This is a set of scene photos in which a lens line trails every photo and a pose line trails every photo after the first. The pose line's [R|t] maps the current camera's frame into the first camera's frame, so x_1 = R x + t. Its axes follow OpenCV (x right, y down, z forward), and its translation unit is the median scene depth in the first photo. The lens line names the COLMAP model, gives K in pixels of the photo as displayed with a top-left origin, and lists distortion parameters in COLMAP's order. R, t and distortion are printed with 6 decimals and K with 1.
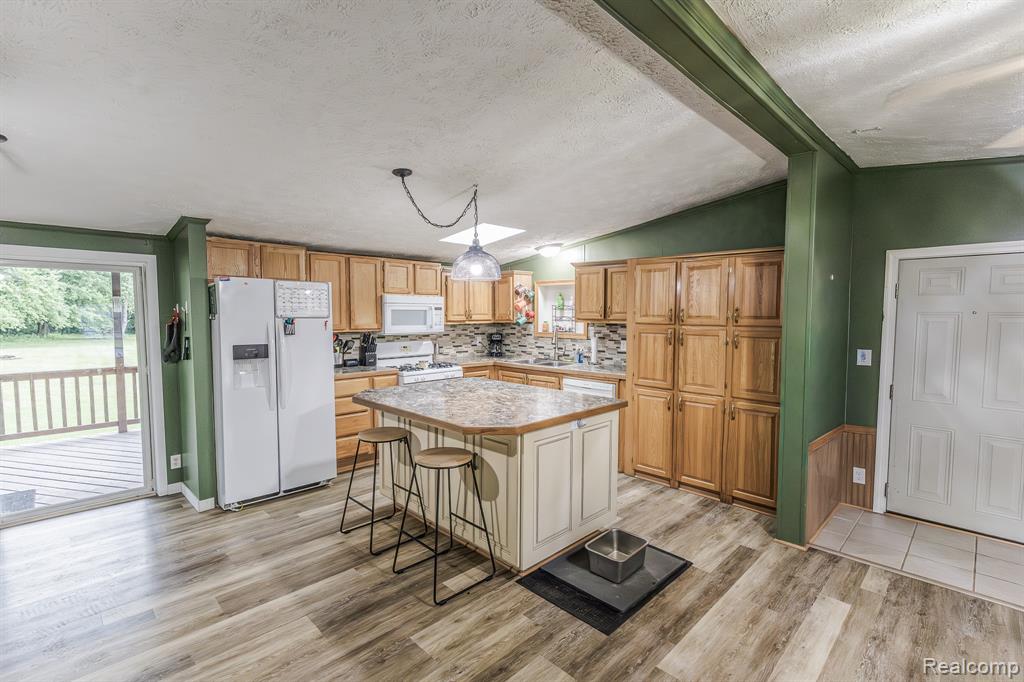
lens RADIAL K [[470.3, 0, 513.8], [0, 470.3, 341.4], [0, 0, 1]] dist [0.001800, 0.000412]
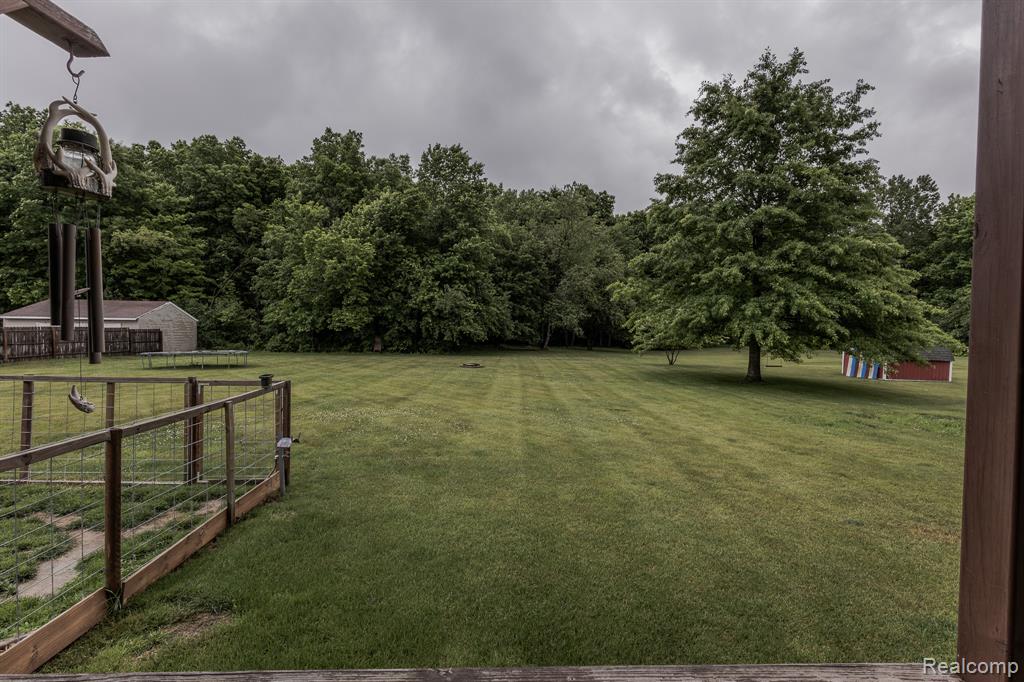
lens RADIAL K [[470.3, 0, 513.8], [0, 470.3, 341.4], [0, 0, 1]] dist [0.001800, 0.000412]
pose [[0.733376, 0.022962, -0.679435, -1.374112], [-0.047386, 0.998725, -0.017395, -0.047453], [0.678169, 0.044953, 0.733529, 1.331165]]
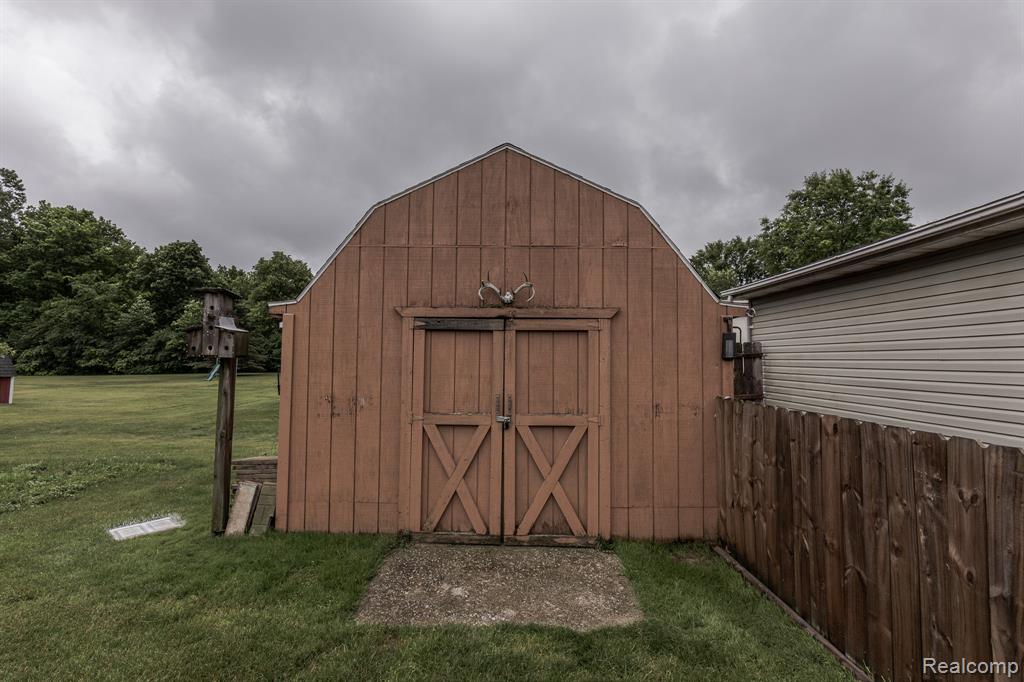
lens RADIAL K [[476.0, 0, 514.4], [0, 476.0, 340.0], [0, 0, 1]] dist [-0.001271, 0.000085]
pose [[0.712068, 0.030623, 0.701443, -1.101362], [0.034774, 0.996284, -0.078796, 0.017748], [-0.701249, 0.080500, 0.708357, 3.112163]]
